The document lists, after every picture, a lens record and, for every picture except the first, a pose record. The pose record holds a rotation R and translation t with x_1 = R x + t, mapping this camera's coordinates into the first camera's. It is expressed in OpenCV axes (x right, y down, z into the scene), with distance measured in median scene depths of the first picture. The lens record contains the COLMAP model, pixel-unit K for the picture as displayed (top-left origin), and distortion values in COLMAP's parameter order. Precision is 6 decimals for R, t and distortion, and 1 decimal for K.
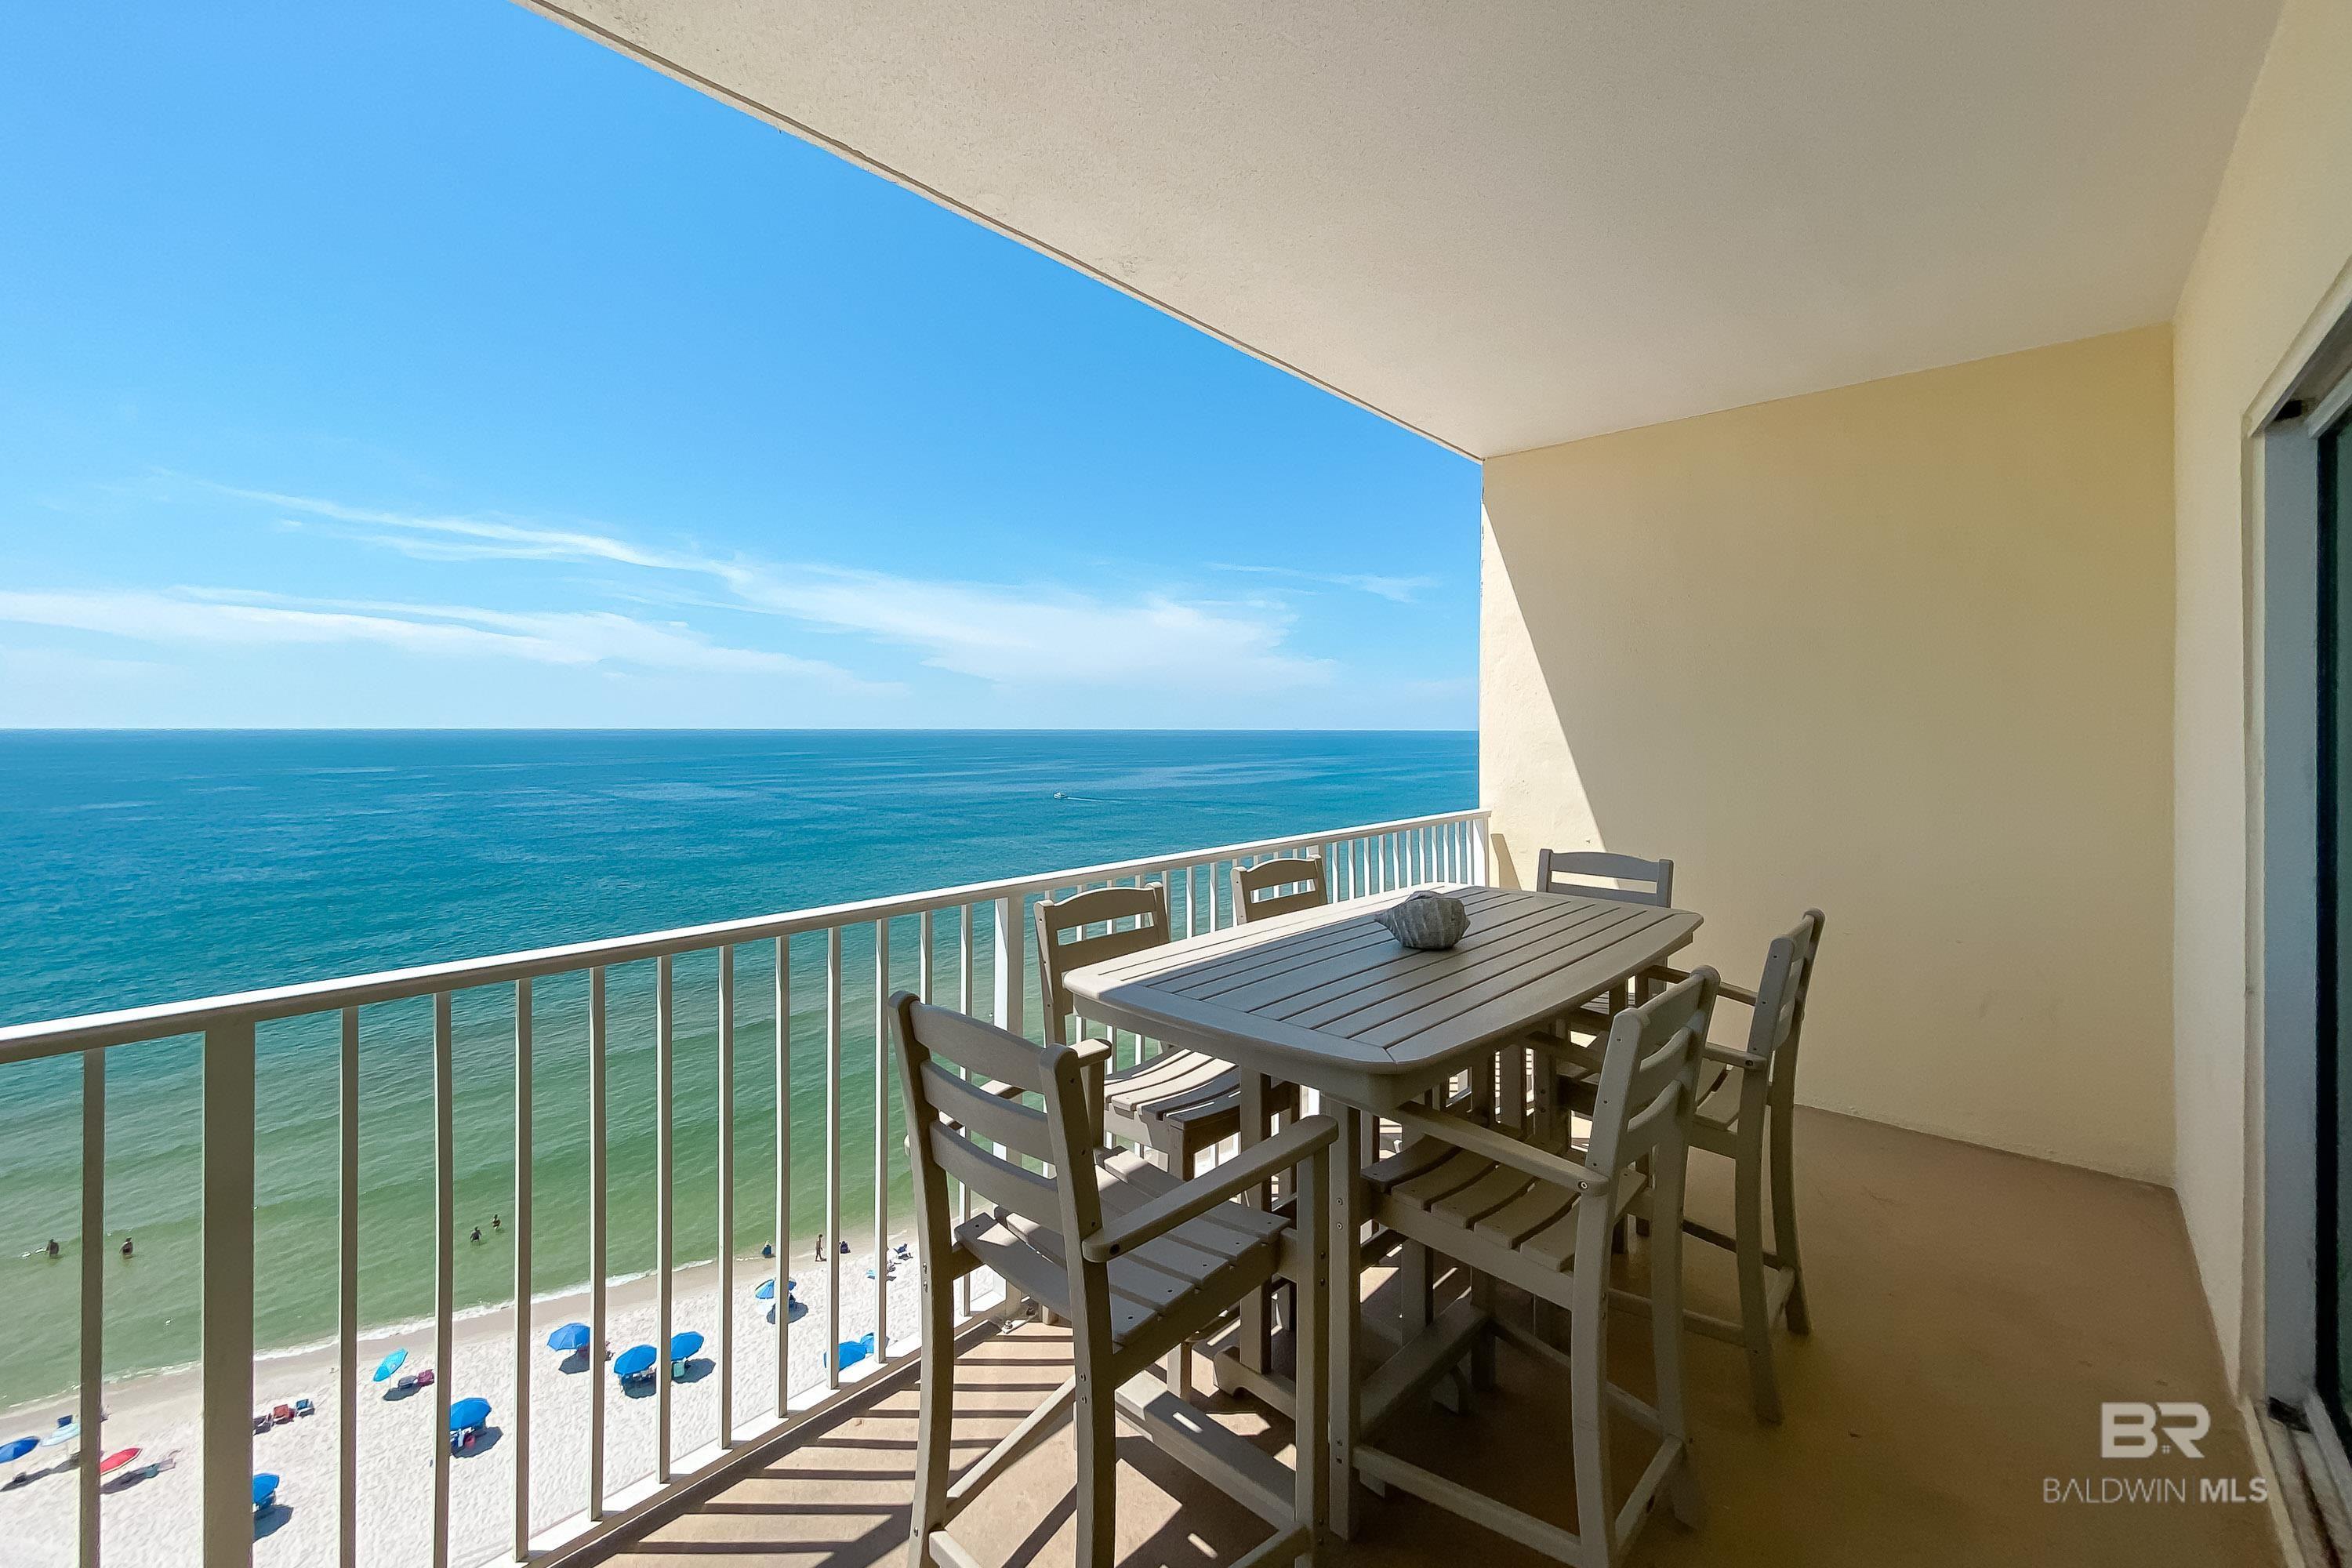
lens RADIAL K [[955.9, 0, 1169.9], [0, 955.9, 736.7], [0, 0, 1]] dist [-0.001390, 0.000448]
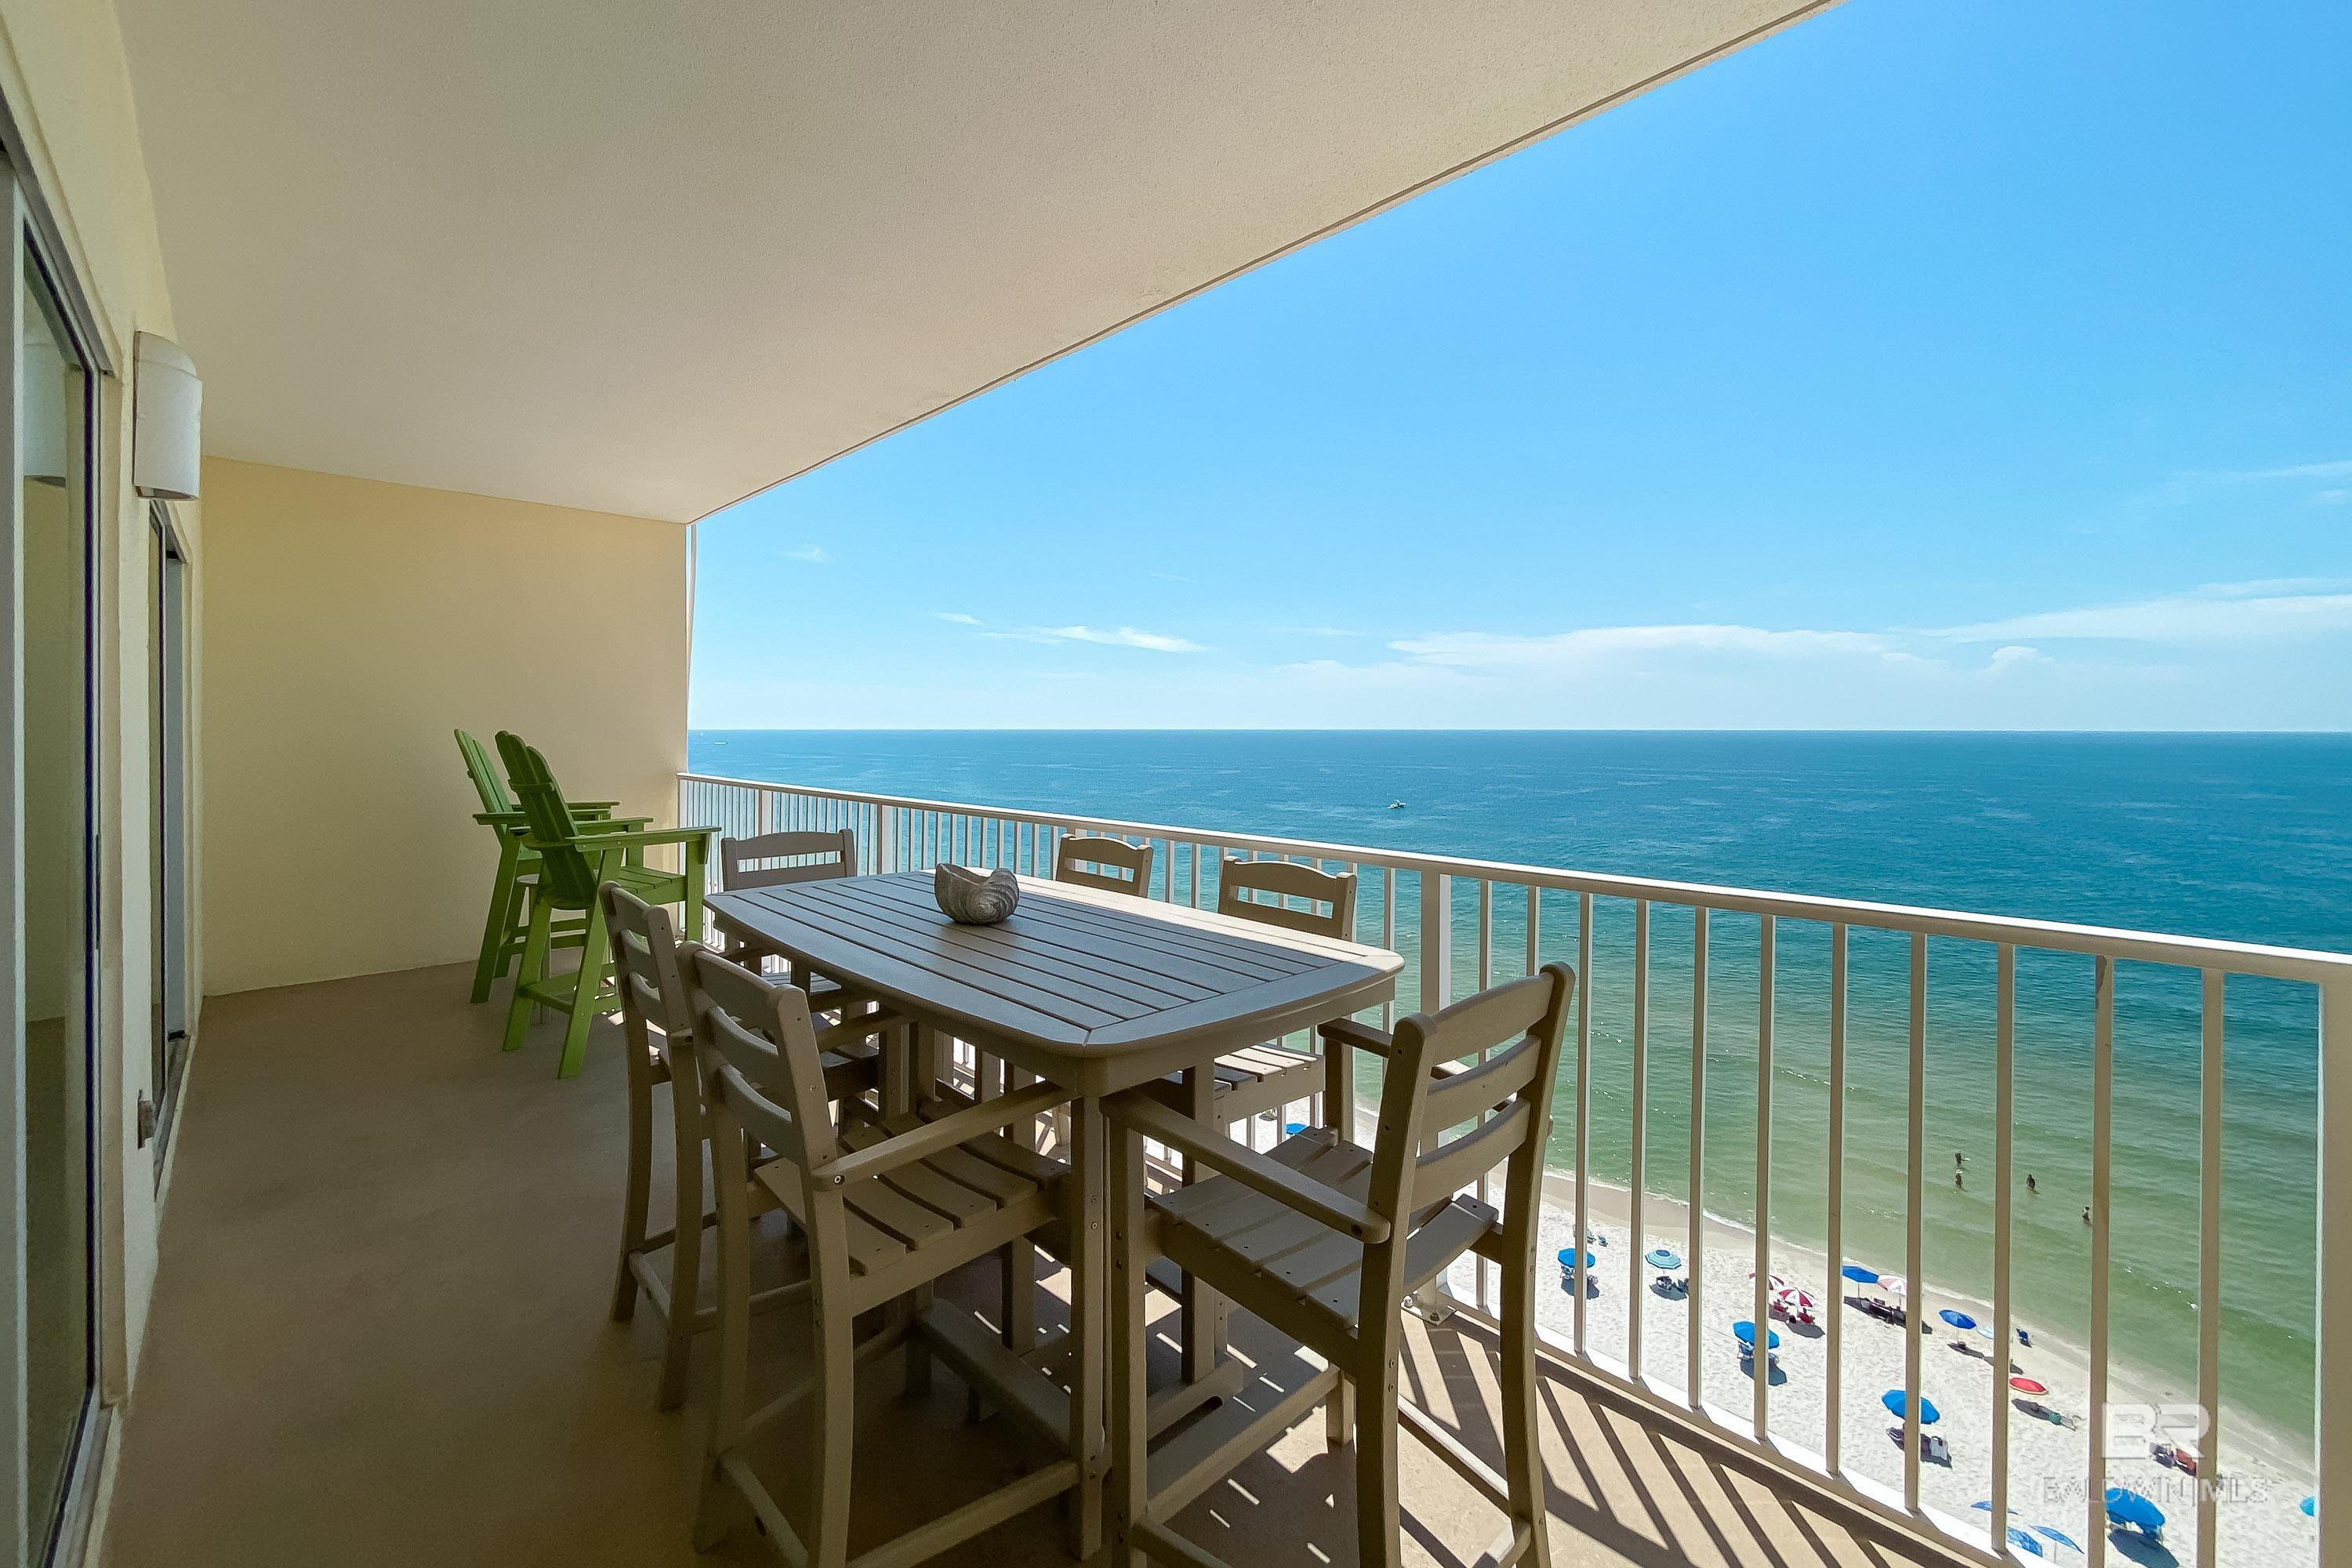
lens RADIAL K [[955.9, 0, 1169.9], [0, 955.9, 736.7], [0, 0, 1]] dist [-0.001390, 0.000448]
pose [[-0.065119, 0.009163, -0.997835, 0.062044], [-0.011234, 0.999888, 0.009915, 0.000772], [0.997814, 0.011855, -0.065009, 0.059115]]
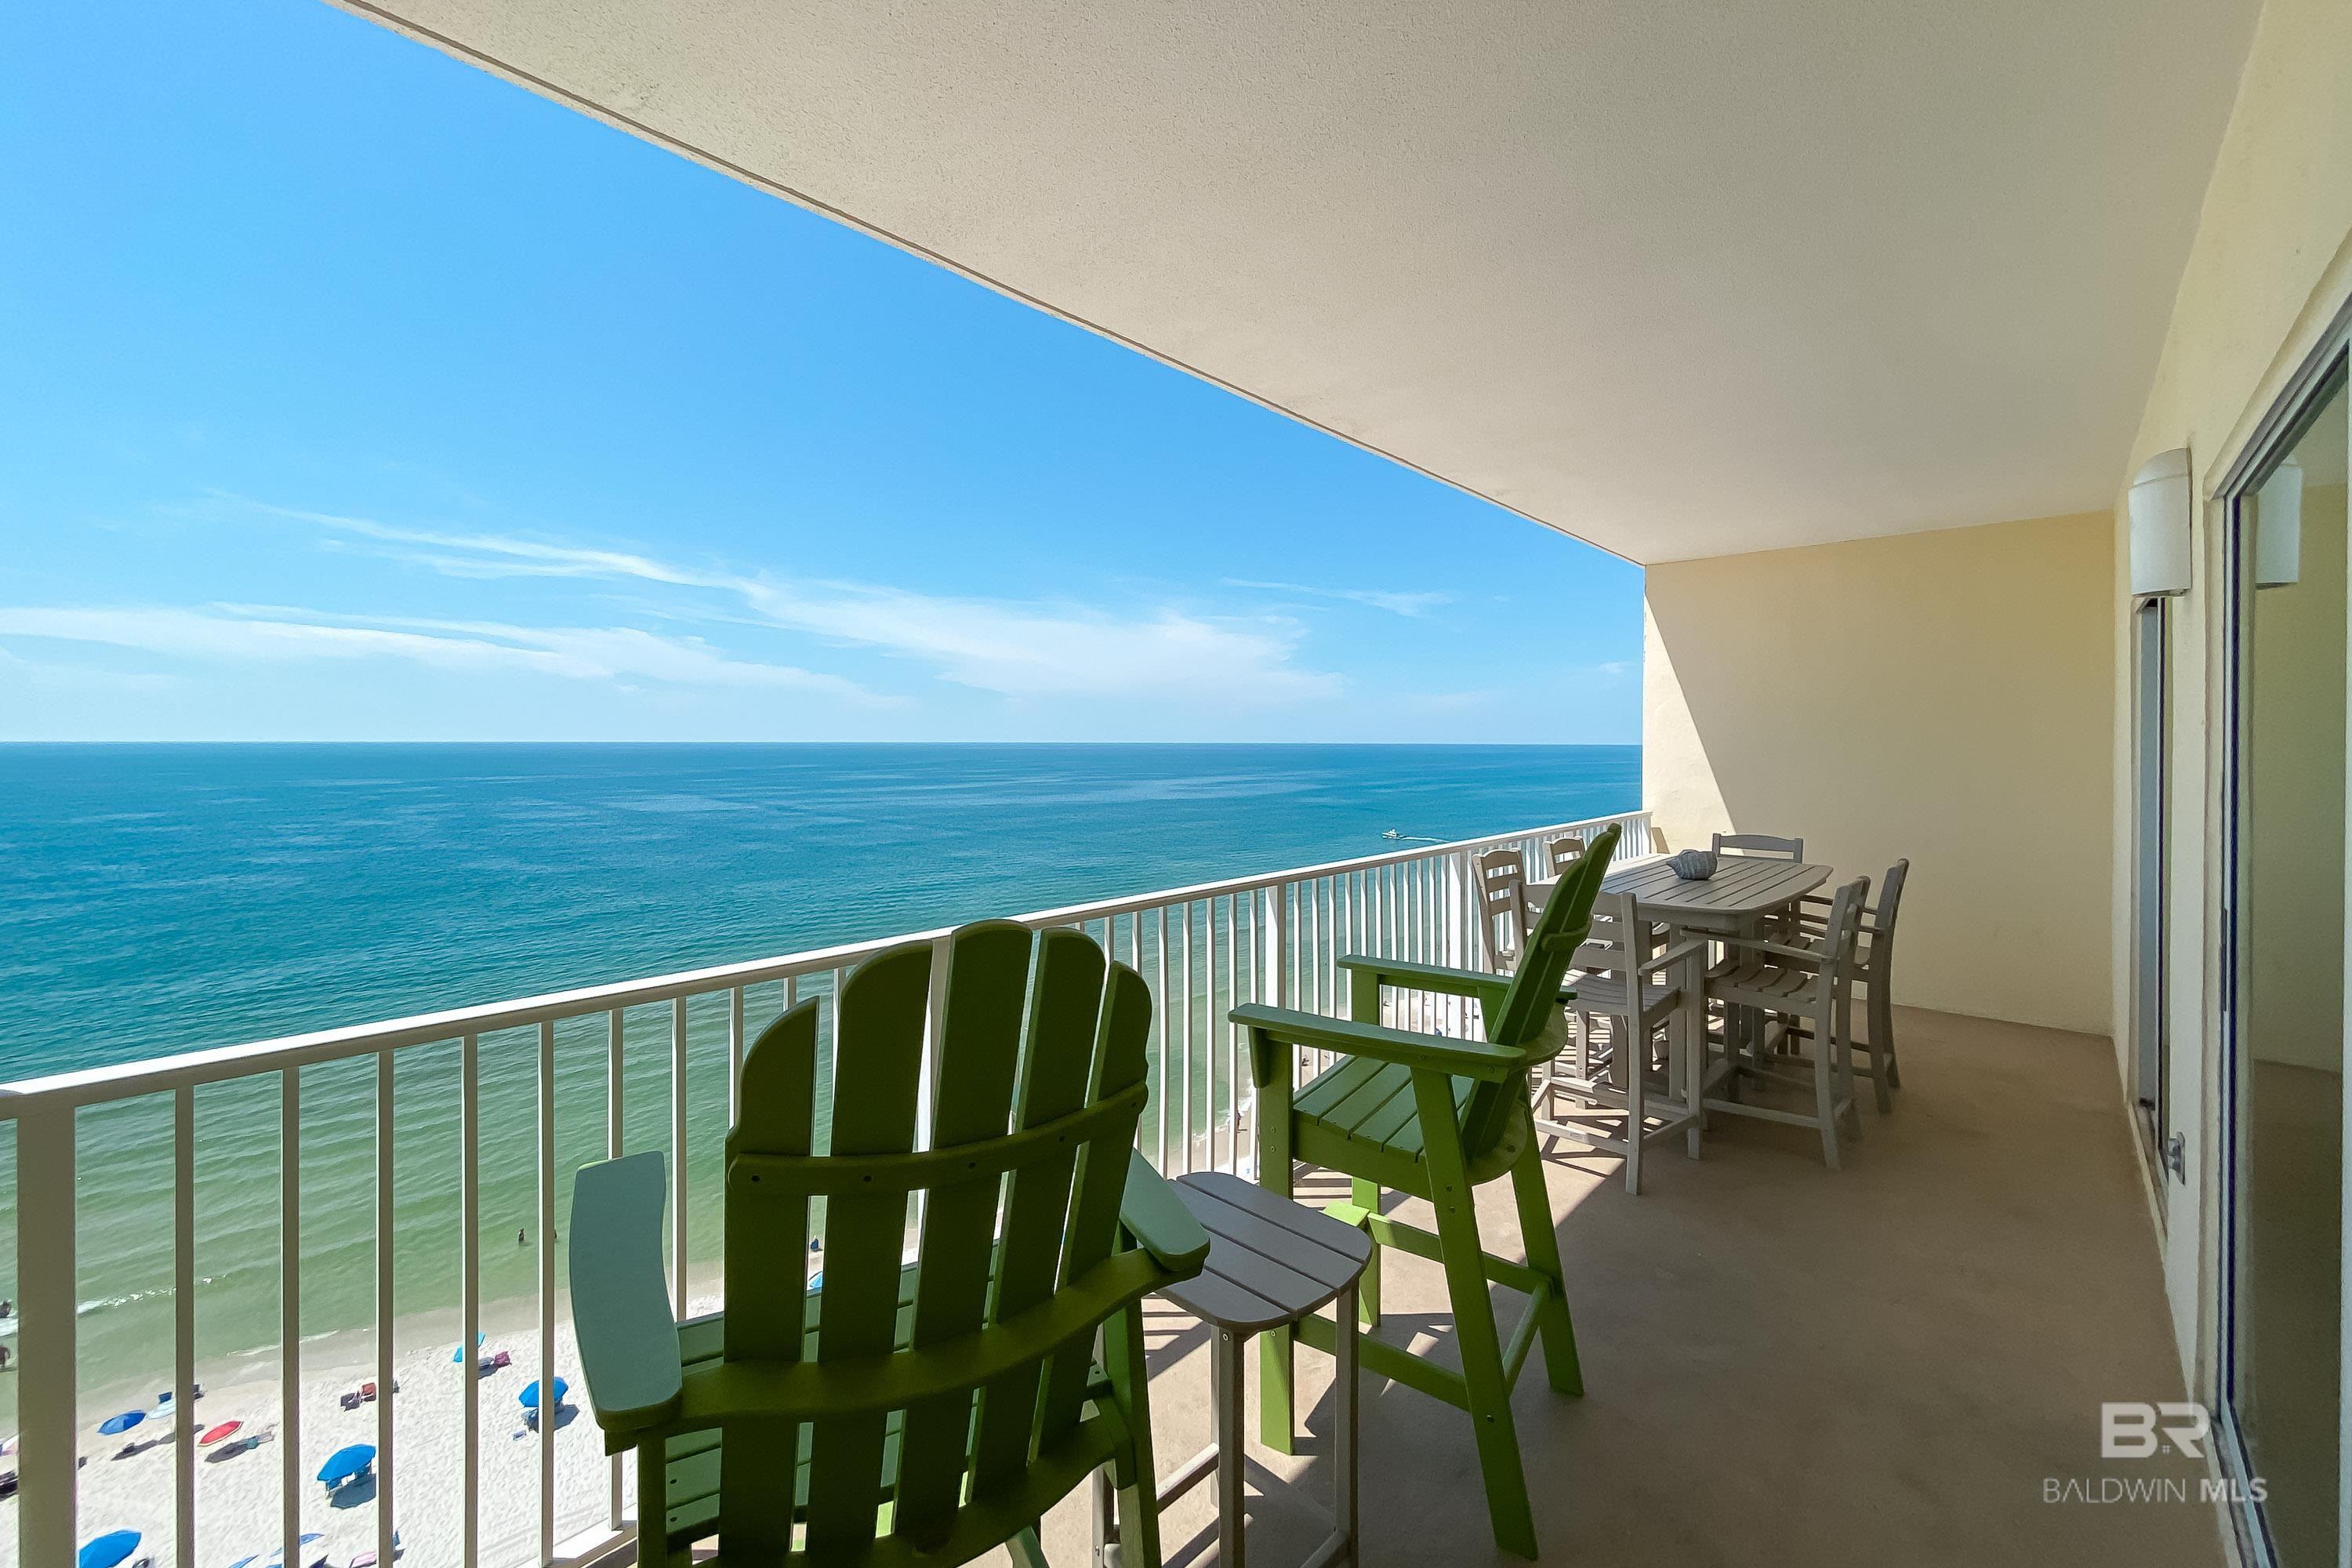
lens RADIAL K [[976.8, 0, 1145.0], [0, 976.8, 749.8], [0, 0, 1]] dist [-0.000856, -0.000020]
pose [[0.999954, 0.000738, -0.009555, -0.059206], [-0.000734, 1.000000, 0.000417, -0.002291], [0.009555, -0.000410, 0.999954, -0.068968]]
